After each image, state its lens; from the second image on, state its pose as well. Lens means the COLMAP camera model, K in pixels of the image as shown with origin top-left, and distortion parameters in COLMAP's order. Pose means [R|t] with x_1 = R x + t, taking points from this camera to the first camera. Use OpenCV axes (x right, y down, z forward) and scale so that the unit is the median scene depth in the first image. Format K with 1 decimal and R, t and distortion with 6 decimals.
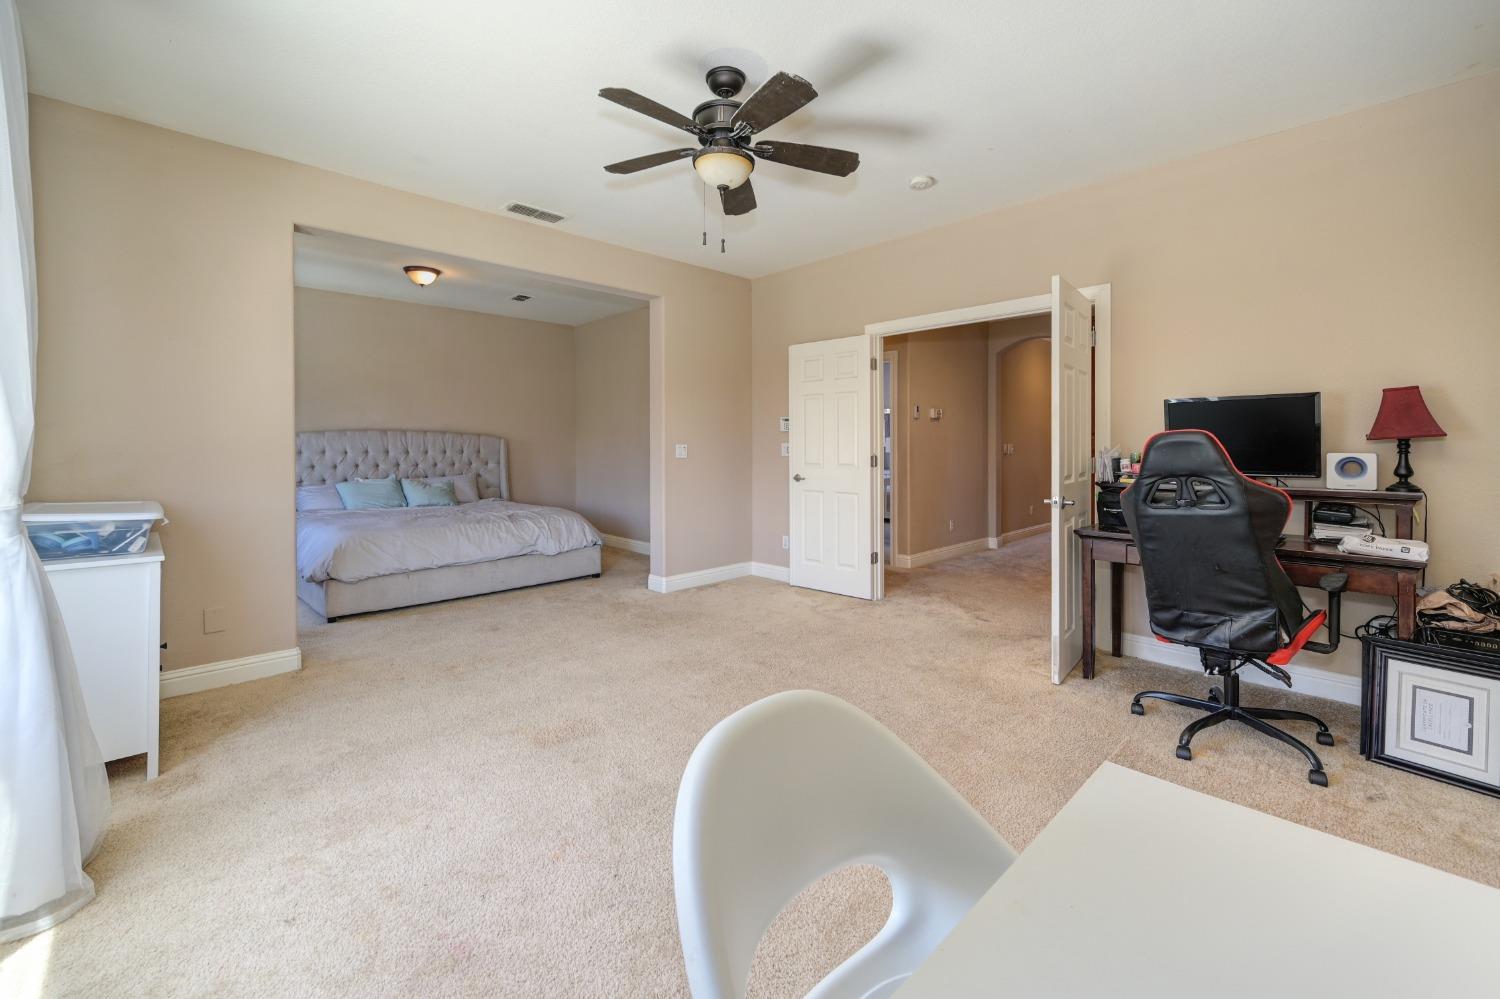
lens RADIAL K [[607.3, 0, 732.7], [0, 607.3, 441.1], [0, 0, 1]] dist [0.000359, 0.000038]
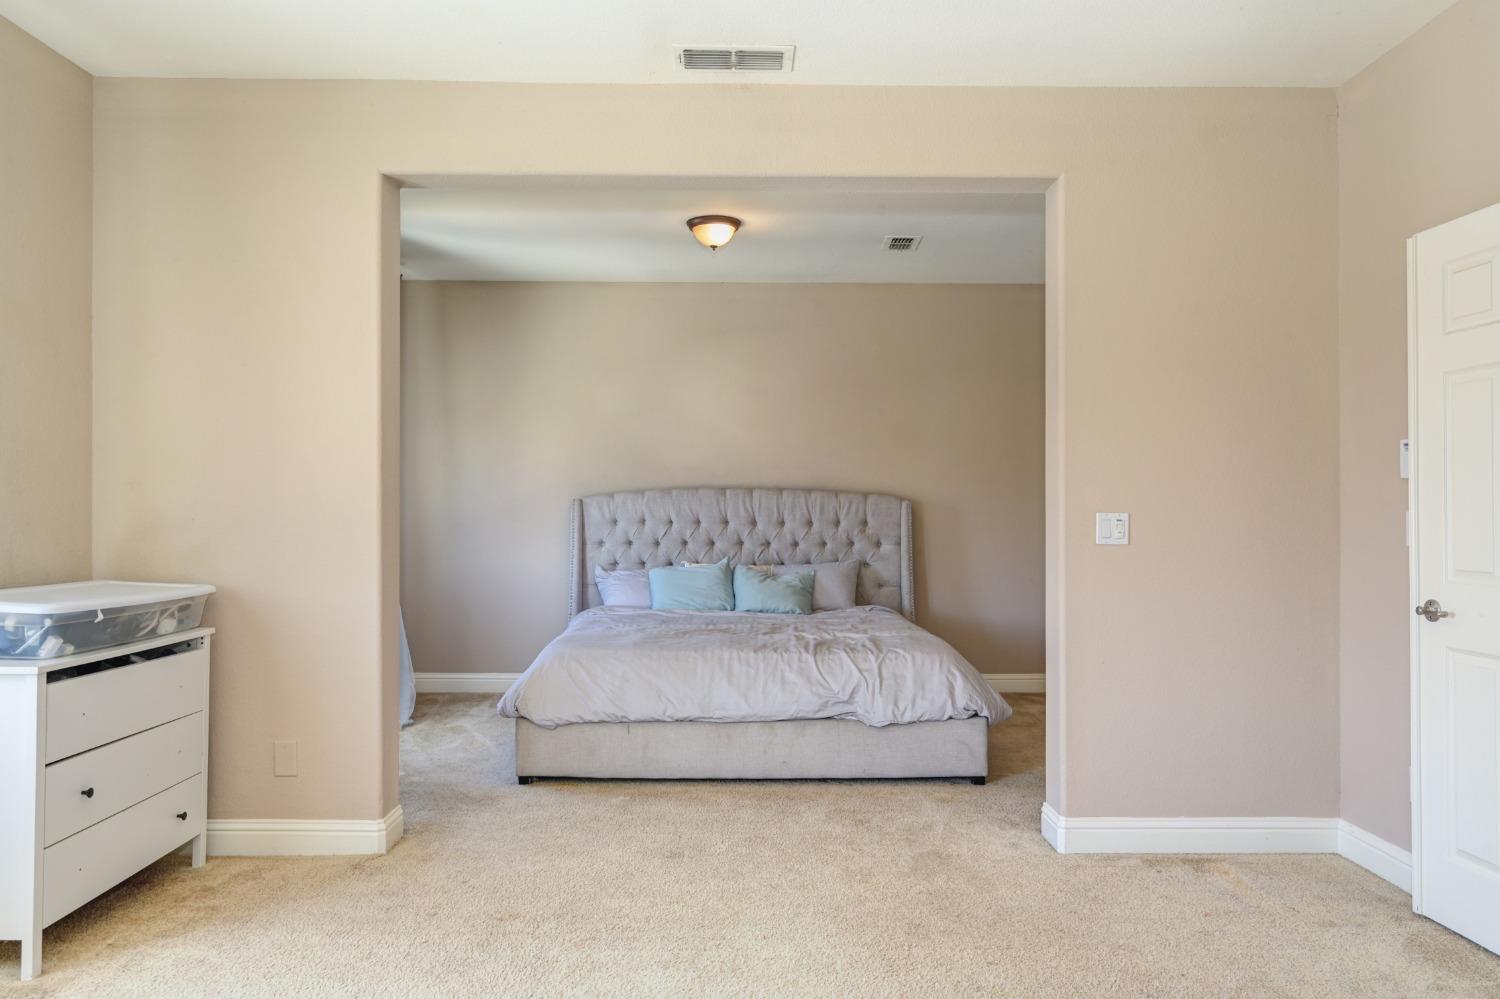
lens RADIAL K [[1000.6, 0, 750.0], [0, 1000.6, 499.5], [0, 0, 1]] dist [-0.003354, -0.004055]
pose [[0.738769, -0.003792, -0.673948, 0.184207], [-0.000370, 0.999982, -0.006032, 0.000465], [0.673959, 0.004705, 0.738754, 0.283713]]
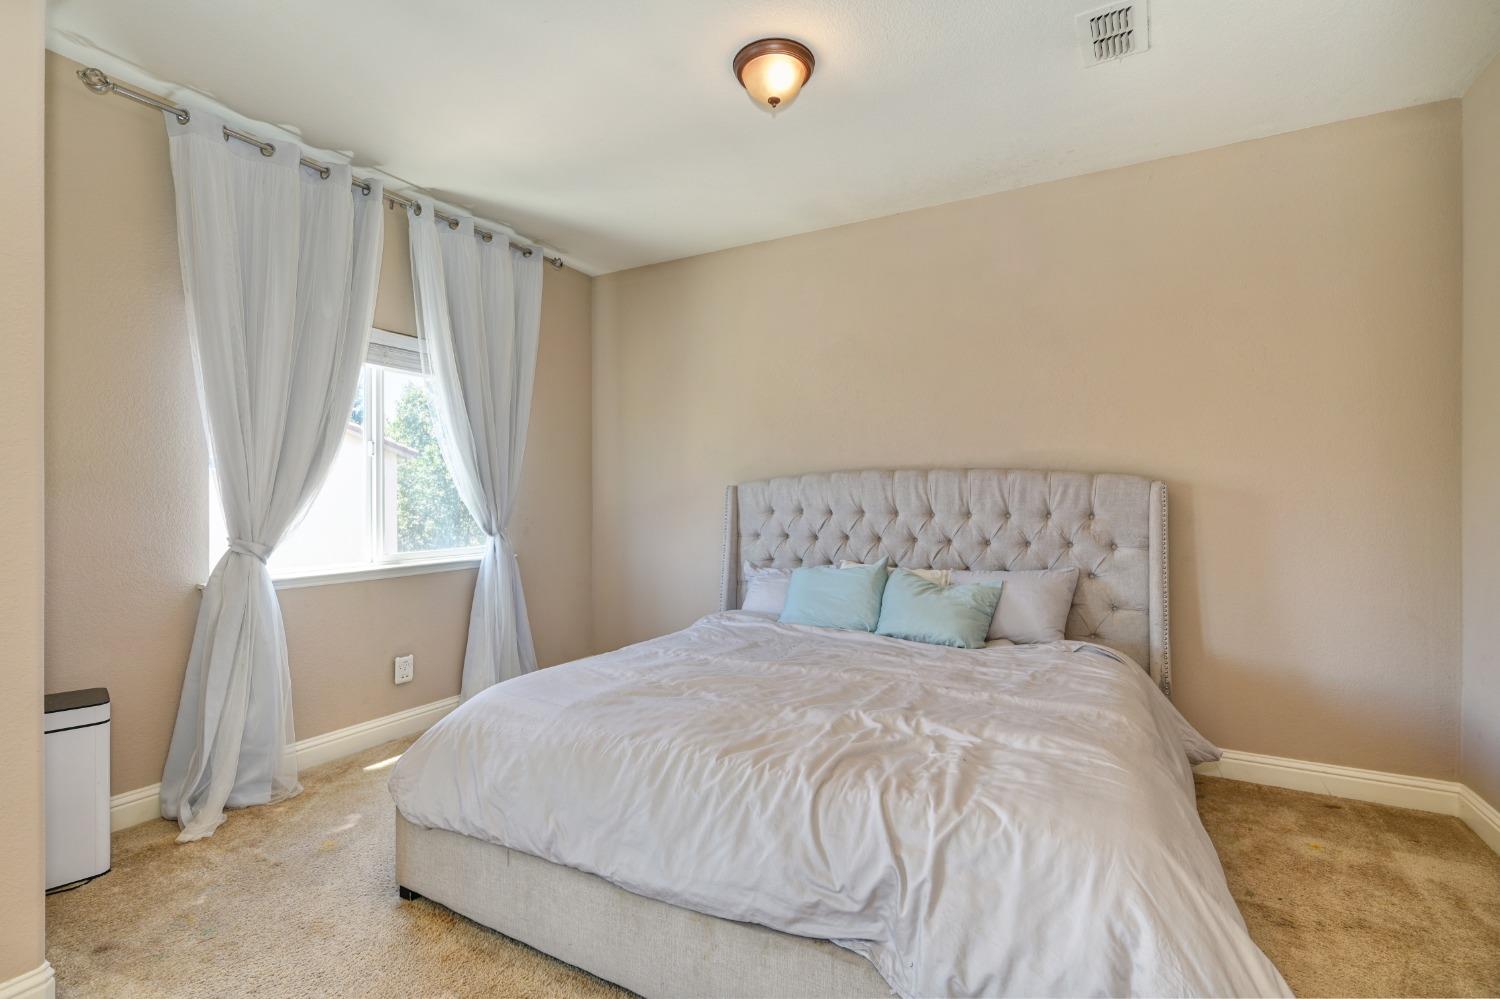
lens RADIAL K [[689.0, 0, 750.0], [0, 689.0, 499.5], [0, 0, 1]] dist [-0.000189, -0.000139]
pose [[0.330527, 0.000017, -0.943796, -0.082510], [0.001845, 0.999998, 0.000664, 0.007660], [0.943795, -0.001961, 0.330527, 0.819431]]
